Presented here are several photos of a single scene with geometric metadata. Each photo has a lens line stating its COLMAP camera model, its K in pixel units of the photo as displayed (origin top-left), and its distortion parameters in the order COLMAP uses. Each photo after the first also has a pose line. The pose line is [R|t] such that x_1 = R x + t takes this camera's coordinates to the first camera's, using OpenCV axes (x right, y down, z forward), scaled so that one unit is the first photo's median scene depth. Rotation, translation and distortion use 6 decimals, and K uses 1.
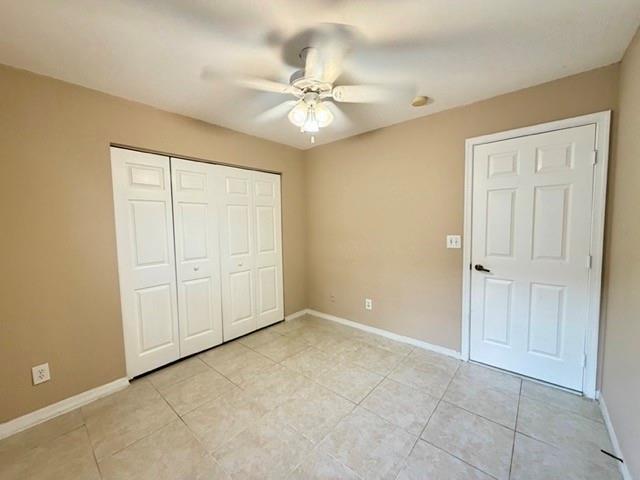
lens RADIAL K [[257.0, 0, 317.9], [0, 257.0, 241.0], [0, 0, 1]] dist [-0.000015, 0.000025]
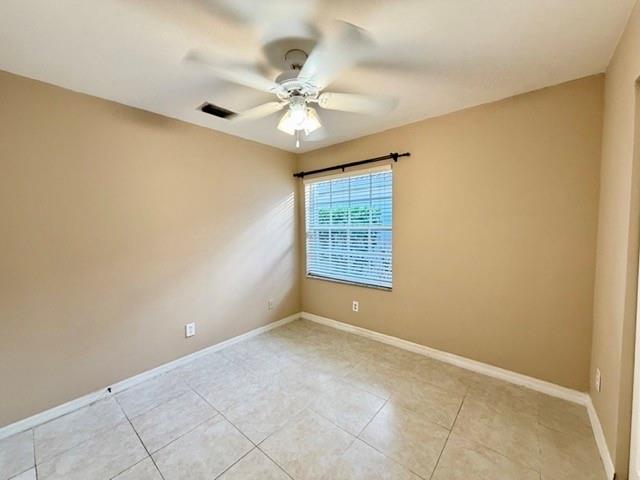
lens RADIAL K [[257.0, 0, 317.9], [0, 257.0, 241.0], [0, 0, 1]] dist [-0.000015, 0.000025]
pose [[-0.999568, 0.029106, 0.004044, -0.076431], [0.029382, 0.992082, 0.122109, -0.137781], [-0.000457, 0.122175, -0.992509, 1.942410]]
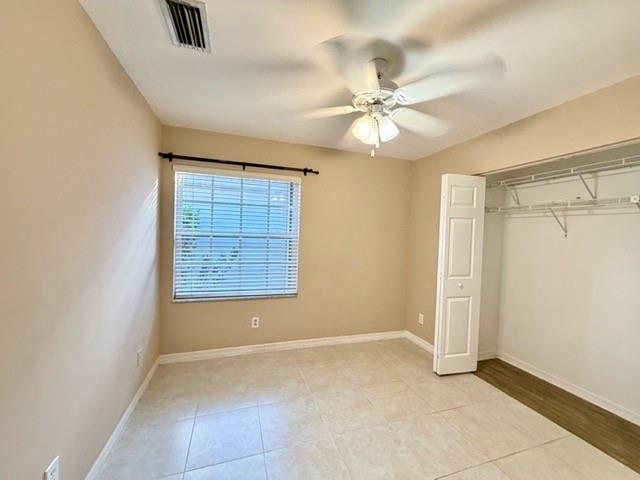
lens RADIAL K [[257.0, 0, 317.9], [0, 257.0, 241.0], [0, 0, 1]] dist [-0.000015, 0.000025]
pose [[-0.526564, 0.027498, -0.849691, 0.871870], [-0.076835, 0.993847, 0.079779, -0.125001], [0.846656, 0.107295, -0.521211, 1.313364]]
